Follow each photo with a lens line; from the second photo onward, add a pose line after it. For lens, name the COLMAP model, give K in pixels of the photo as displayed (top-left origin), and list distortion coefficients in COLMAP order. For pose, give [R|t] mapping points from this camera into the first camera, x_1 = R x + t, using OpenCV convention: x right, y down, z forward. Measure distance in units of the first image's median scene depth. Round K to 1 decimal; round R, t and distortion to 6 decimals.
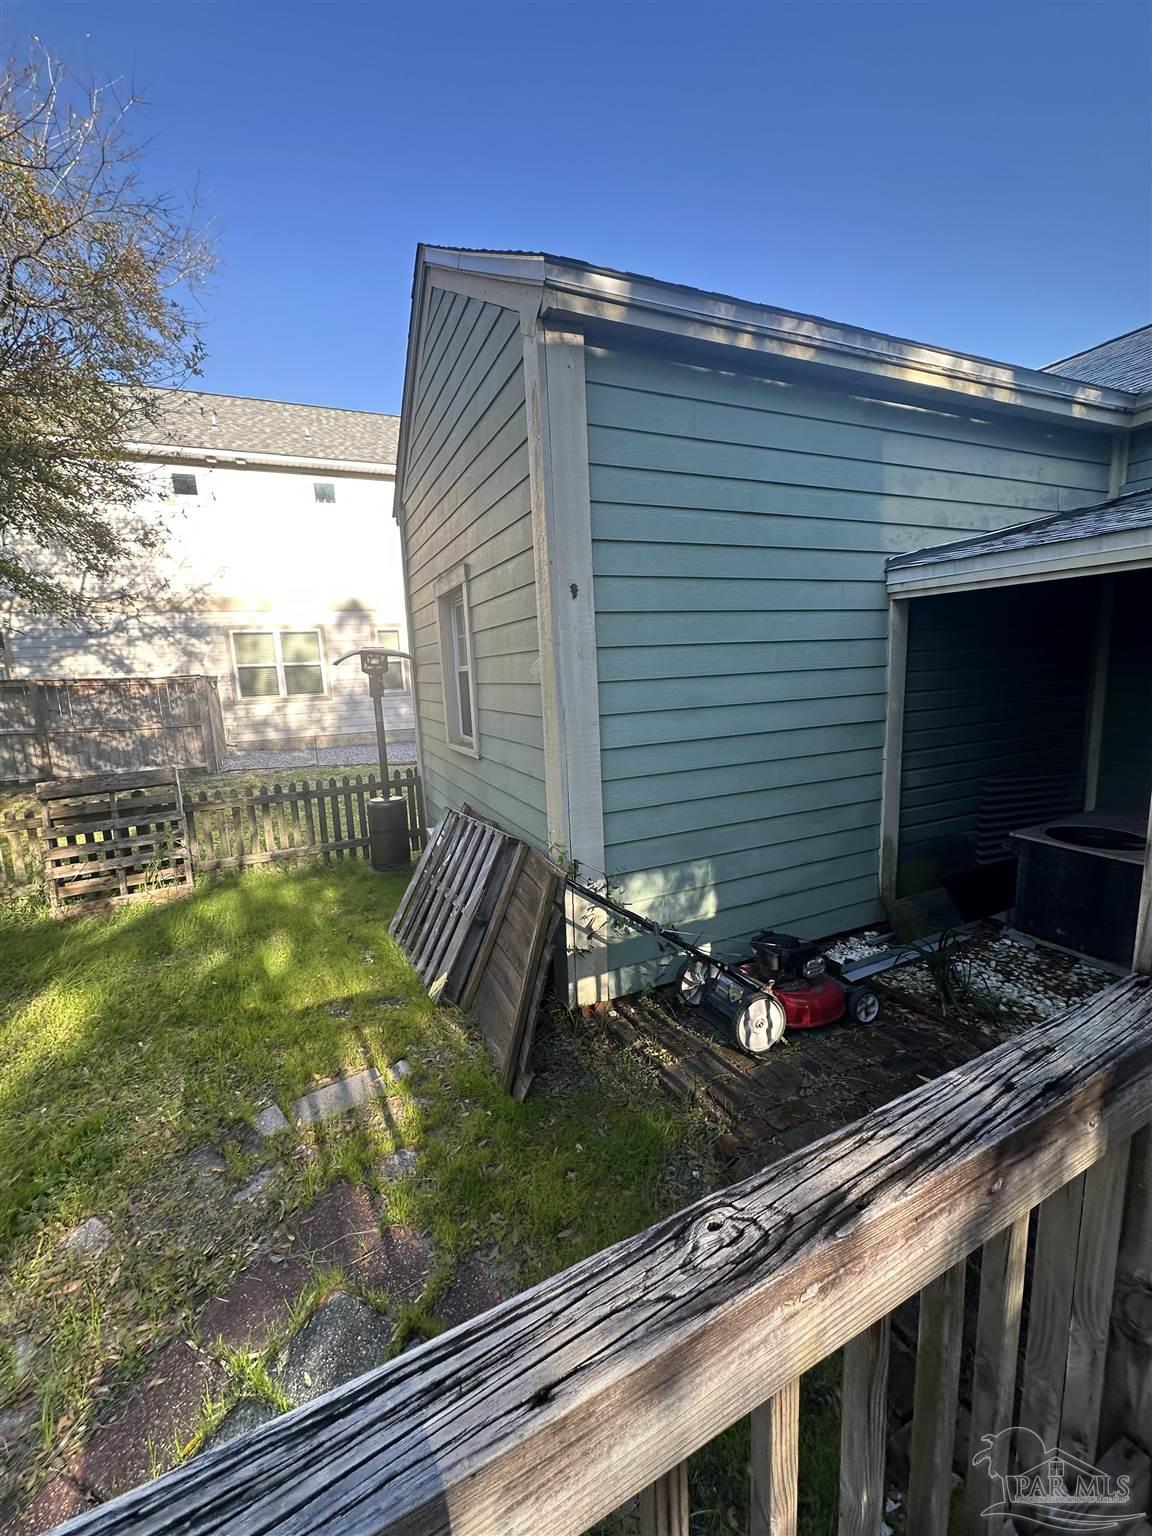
lens RADIAL K [[608.5, 0, 574.6], [0, 608.5, 767.8], [0, 0, 1]] dist [-0.003969, -0.000091]
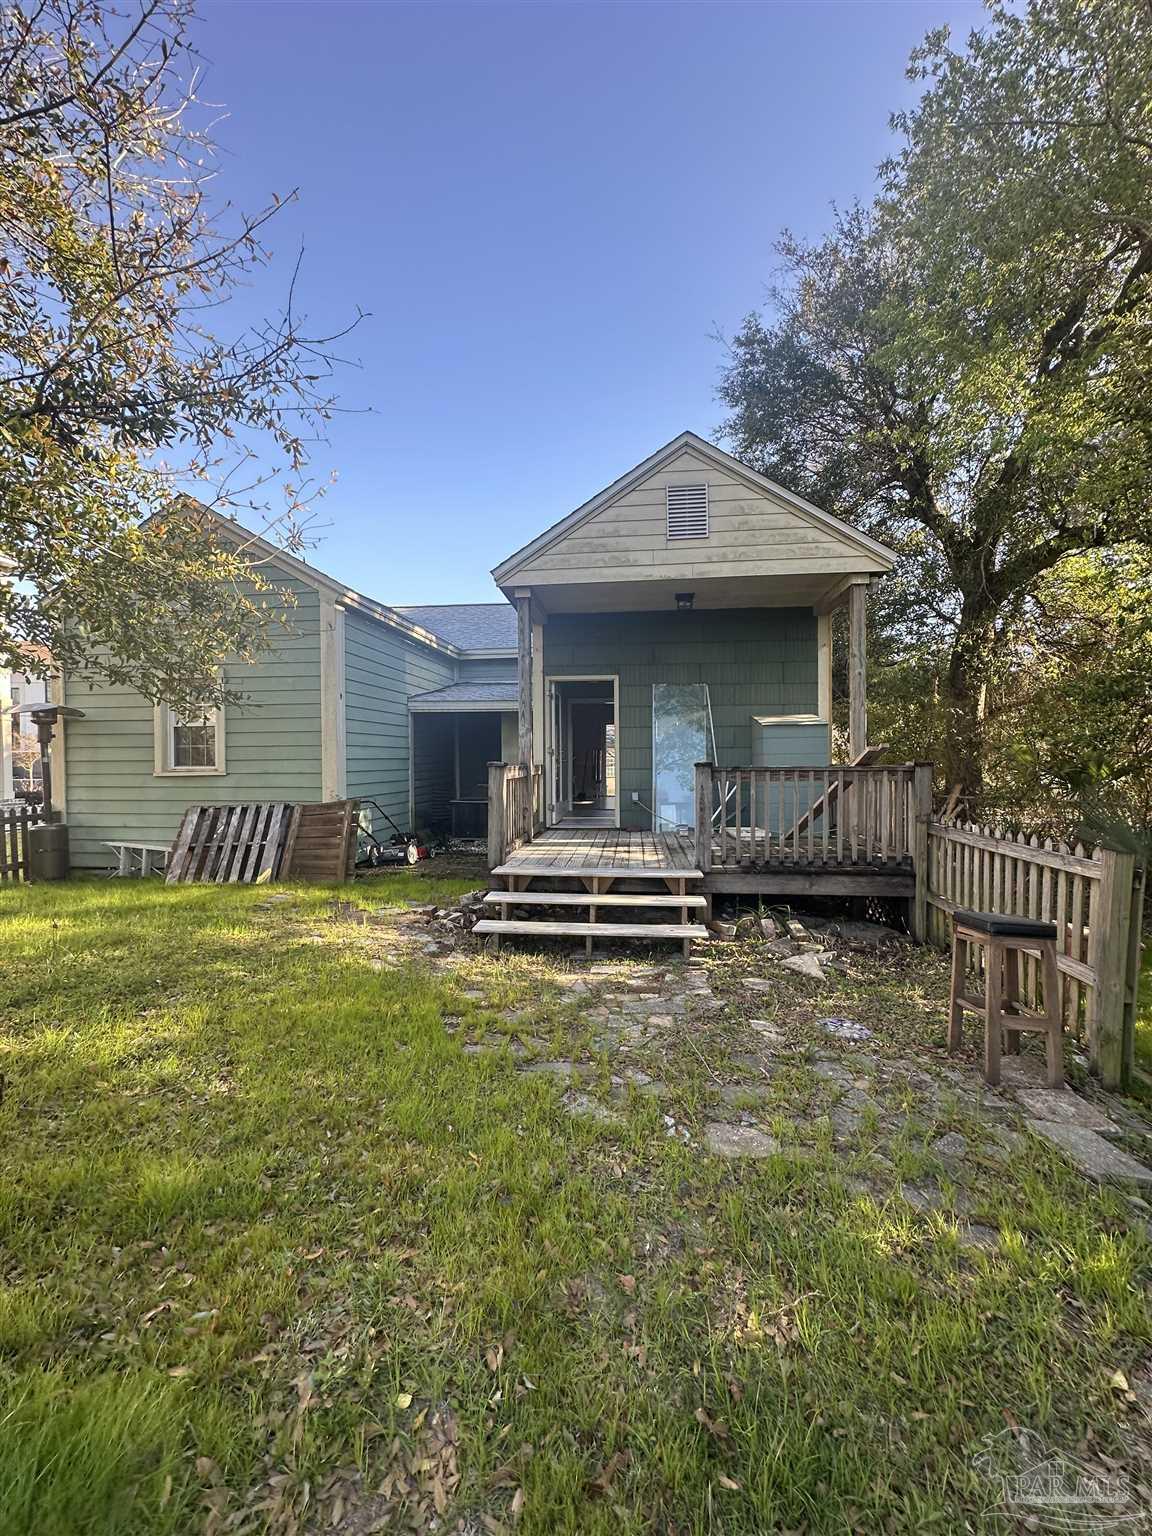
lens RADIAL K [[608.5, 0, 574.6], [0, 608.5, 770.9], [0, 0, 1]] dist [-0.003969, -0.000091]
pose [[0.516575, 0.020956, 0.855986, -1.328592], [0.124742, 0.987193, -0.099448, 0.317135], [-0.847107, 0.158150, 0.507345, -0.869903]]
